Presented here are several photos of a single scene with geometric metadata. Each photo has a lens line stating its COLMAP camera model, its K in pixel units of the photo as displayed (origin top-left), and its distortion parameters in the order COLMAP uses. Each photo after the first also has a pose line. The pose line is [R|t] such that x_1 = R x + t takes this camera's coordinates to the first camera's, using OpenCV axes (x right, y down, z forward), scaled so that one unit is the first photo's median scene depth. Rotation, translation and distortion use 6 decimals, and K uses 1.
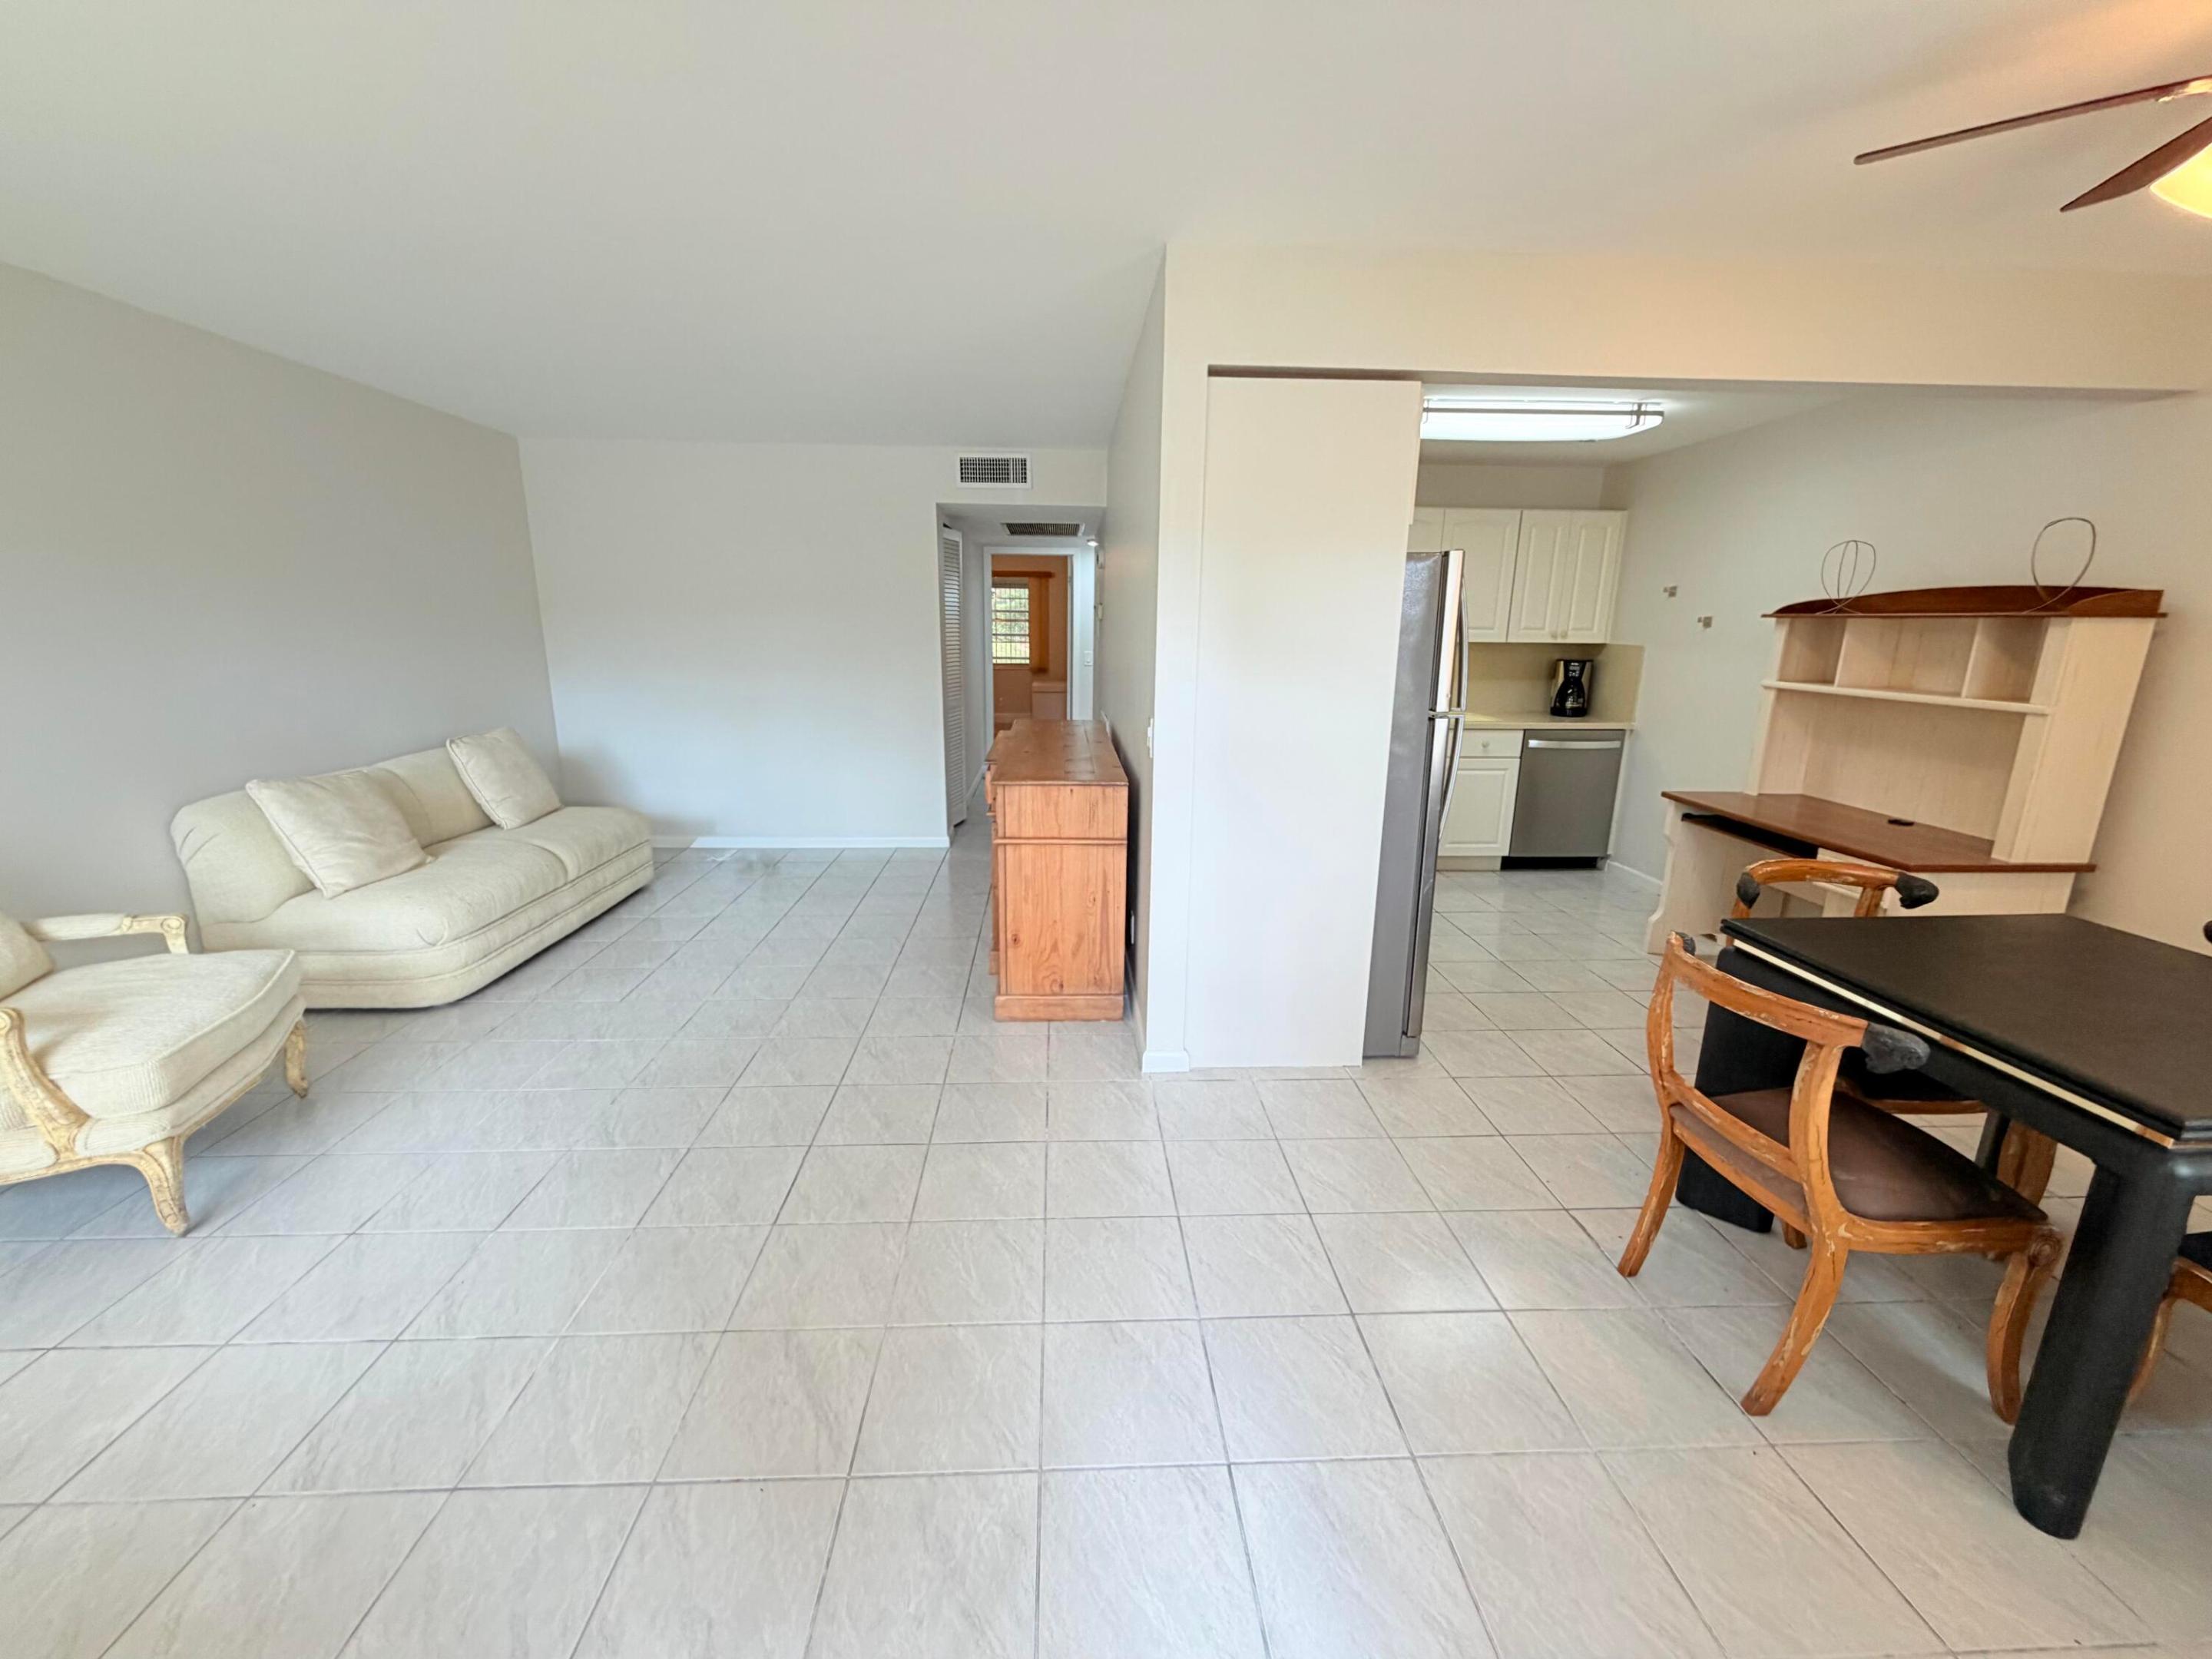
lens RADIAL K [[882.1, 0, 1093.1], [0, 882.1, 829.3], [0, 0, 1]] dist [0.000210, 0.000031]
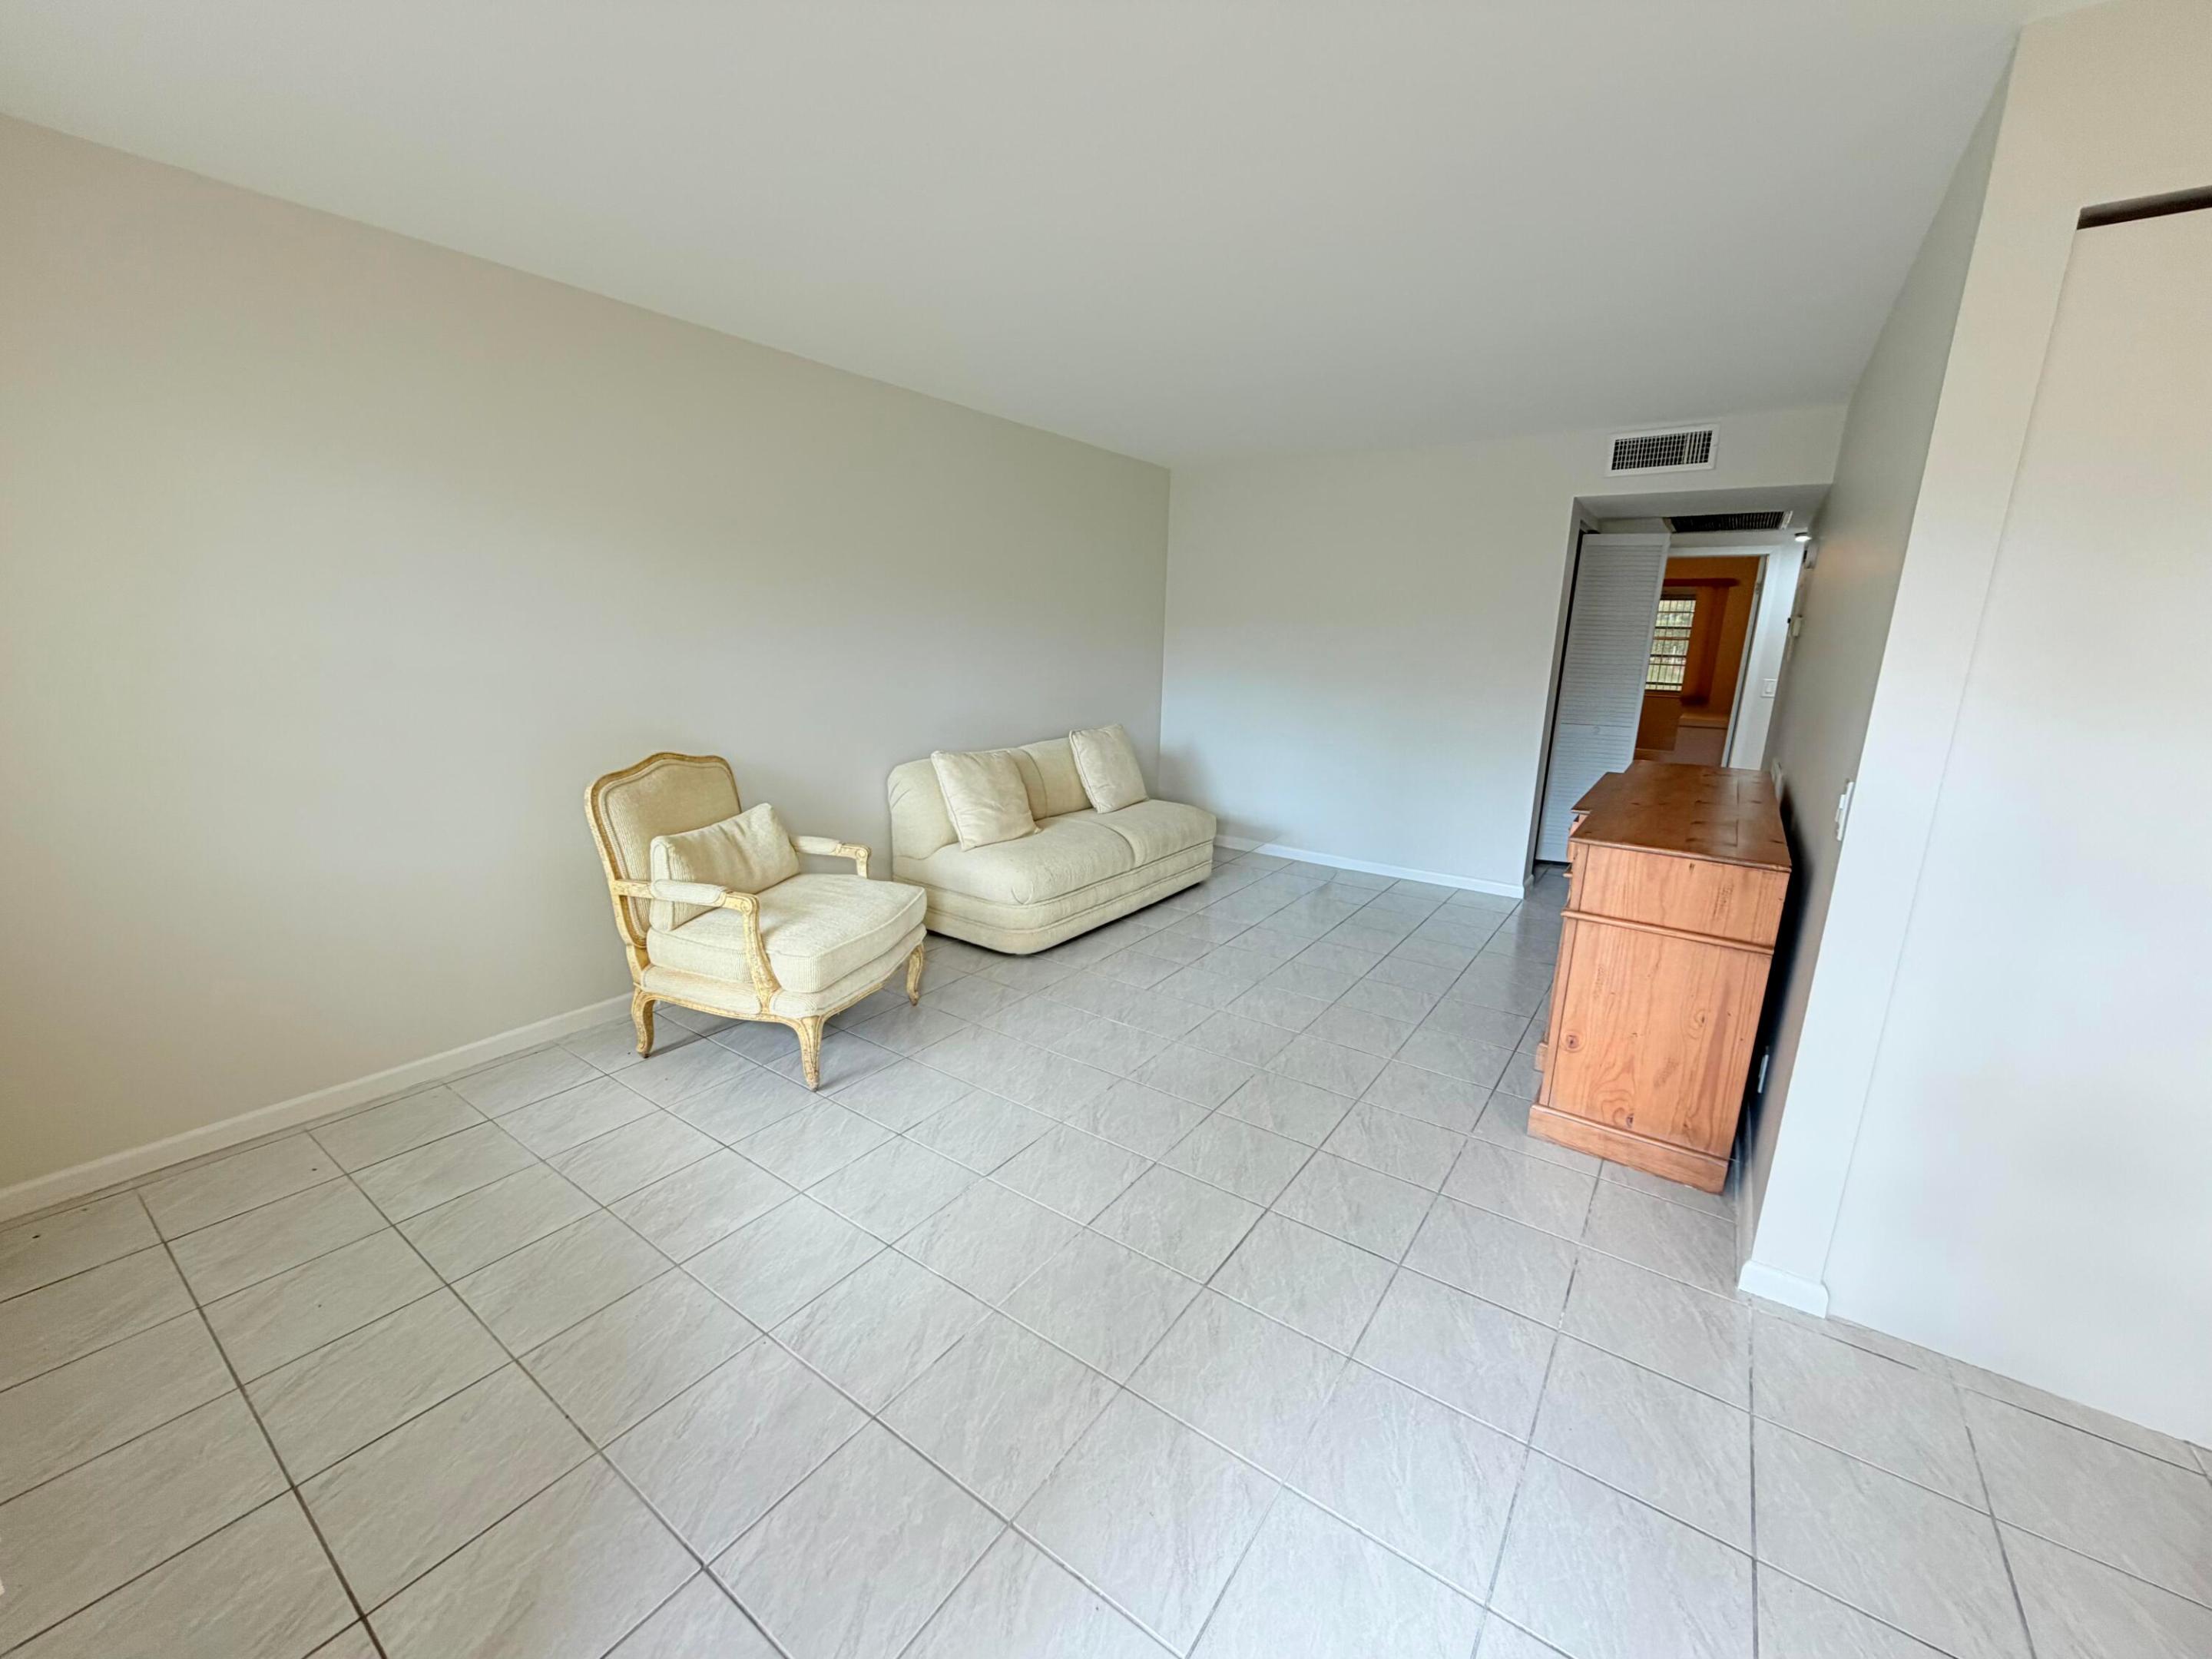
lens RADIAL K [[875.0, 0, 1095.4], [0, 875.0, 832.7], [0, 0, 1]] dist [0.000432, -0.000210]
pose [[0.788217, 0.145734, -0.597892, 0.015412], [-0.153229, 0.987433, 0.038678, -0.023157], [0.596015, 0.061128, 0.800643, 0.119702]]
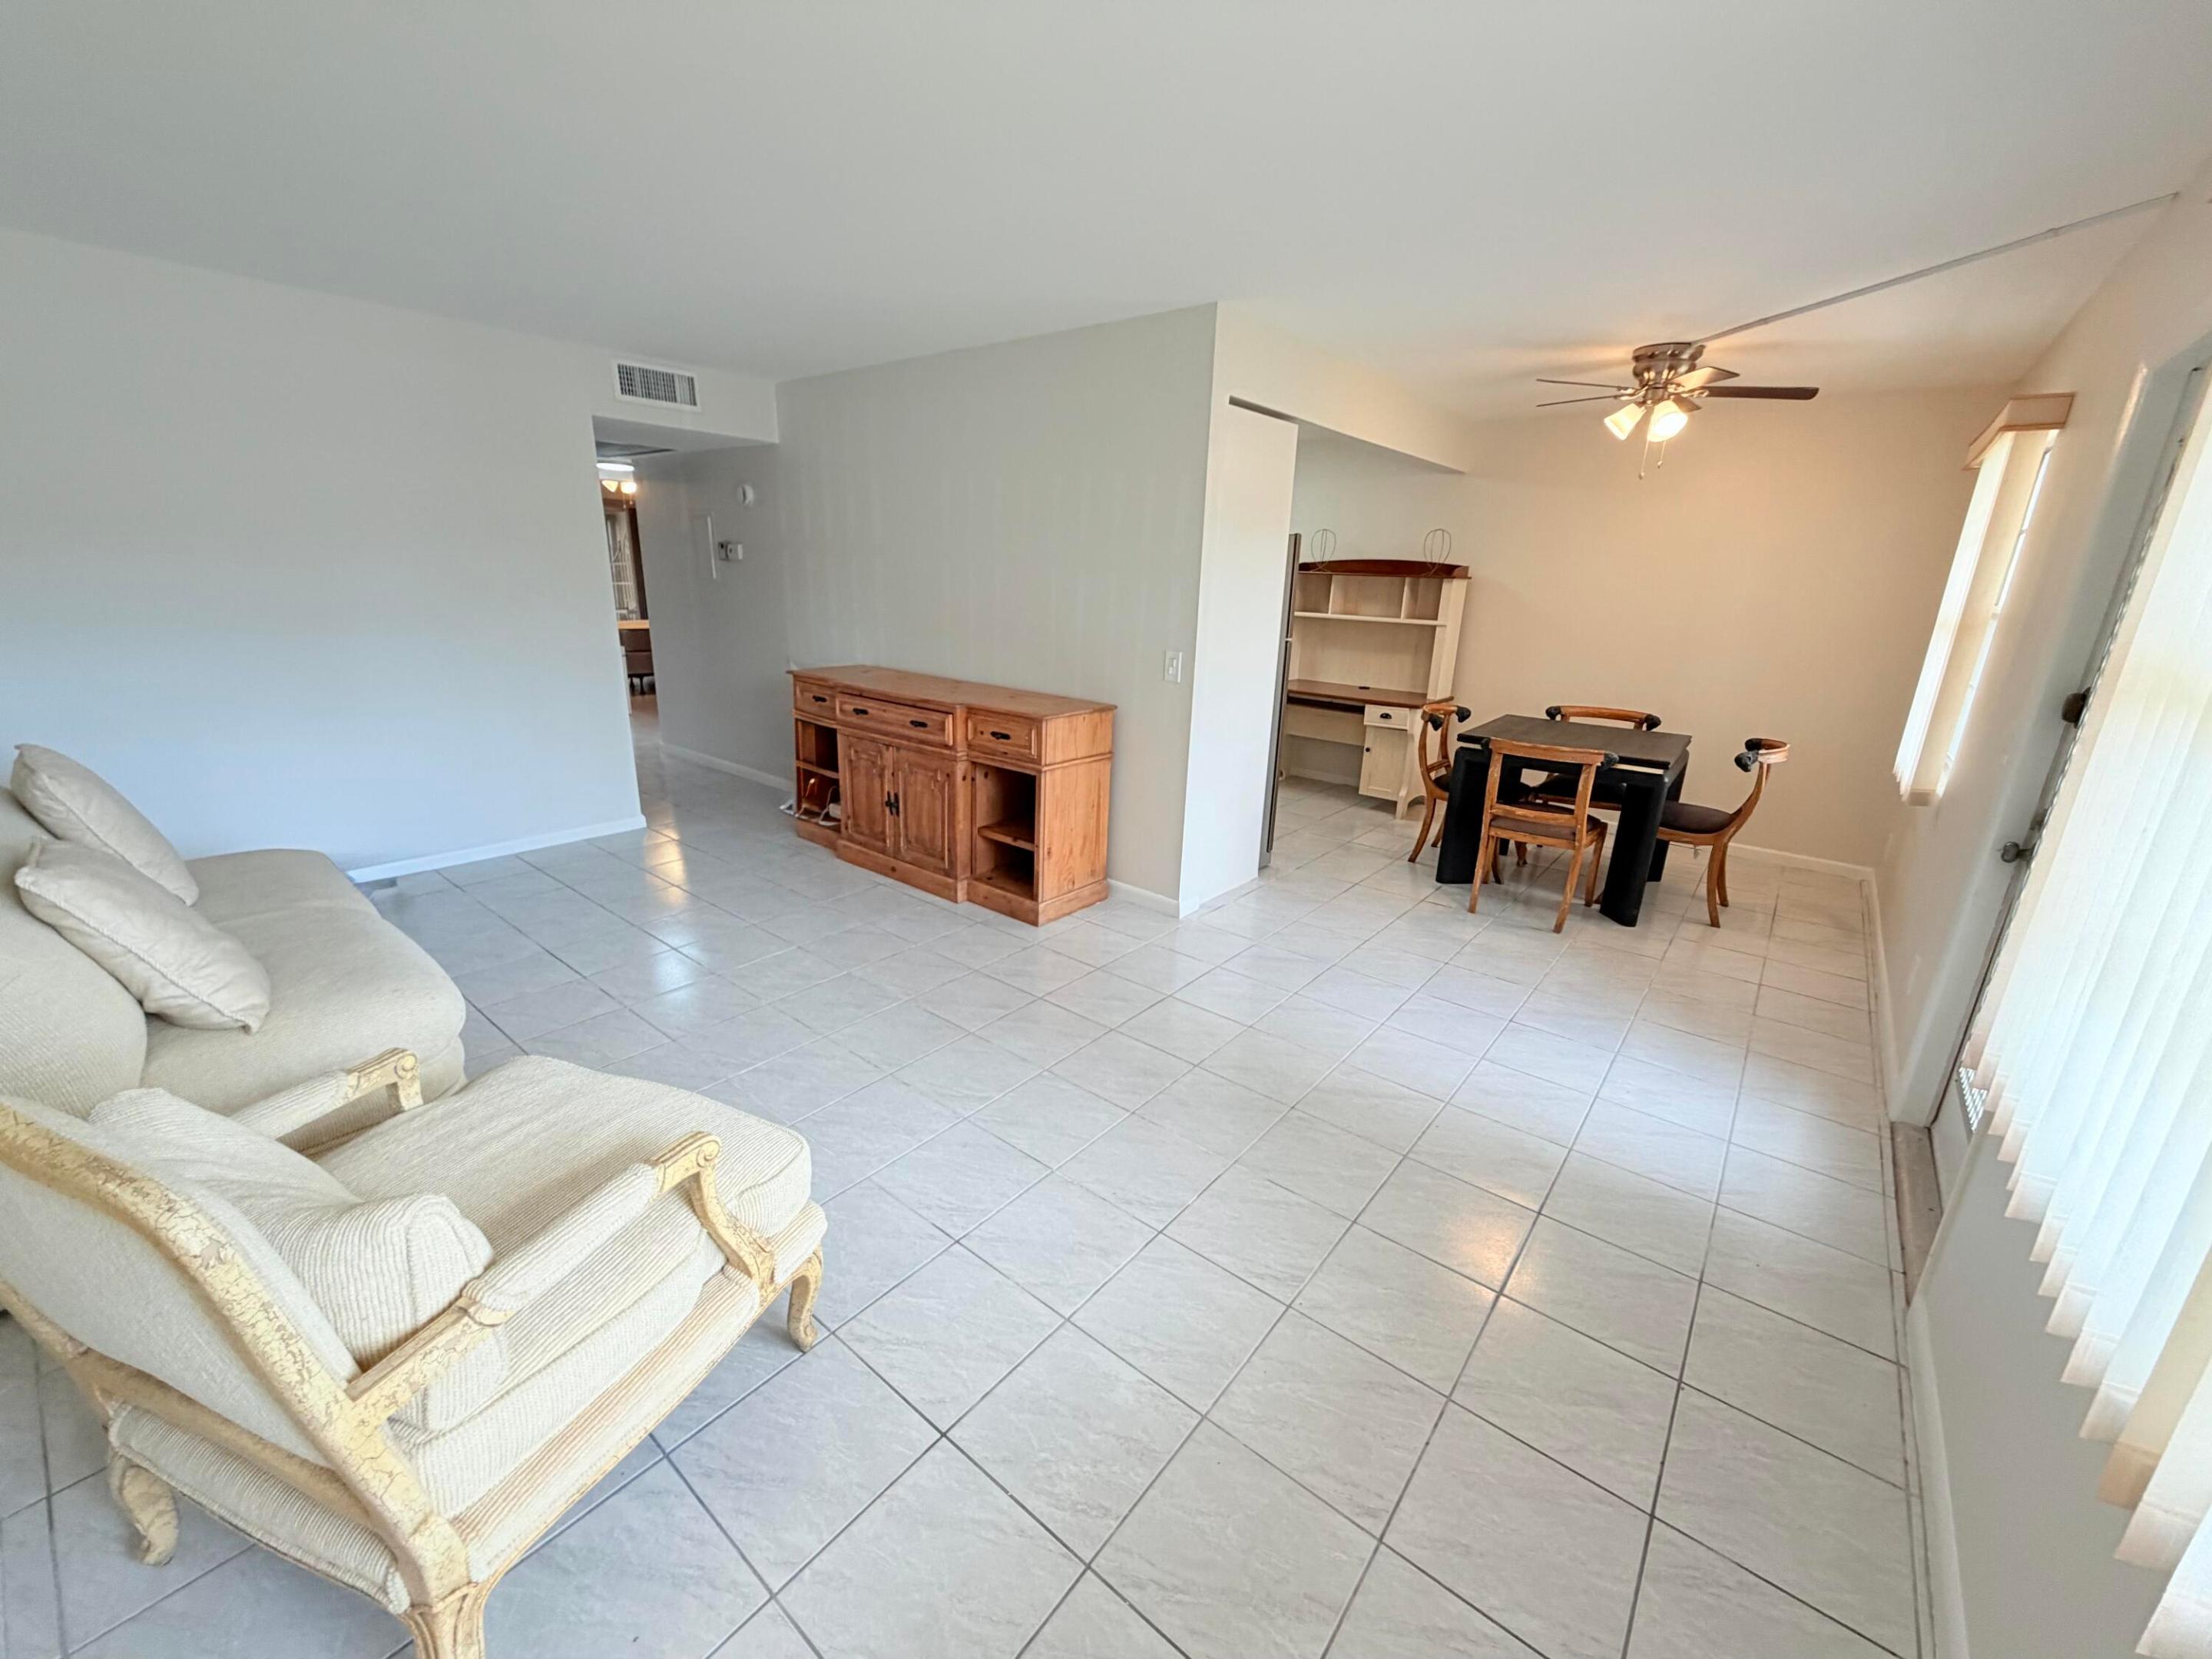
lens RADIAL K [[884.7, 0, 1100.9], [0, 884.7, 826.3], [0, 0, 1]] dist [0.000149, 0.000178]
pose [[0.662731, -0.199117, 0.721900, -0.891075], [0.146836, 0.979841, 0.135461, -0.057704], [-0.734320, 0.016227, 0.678609, 0.154995]]
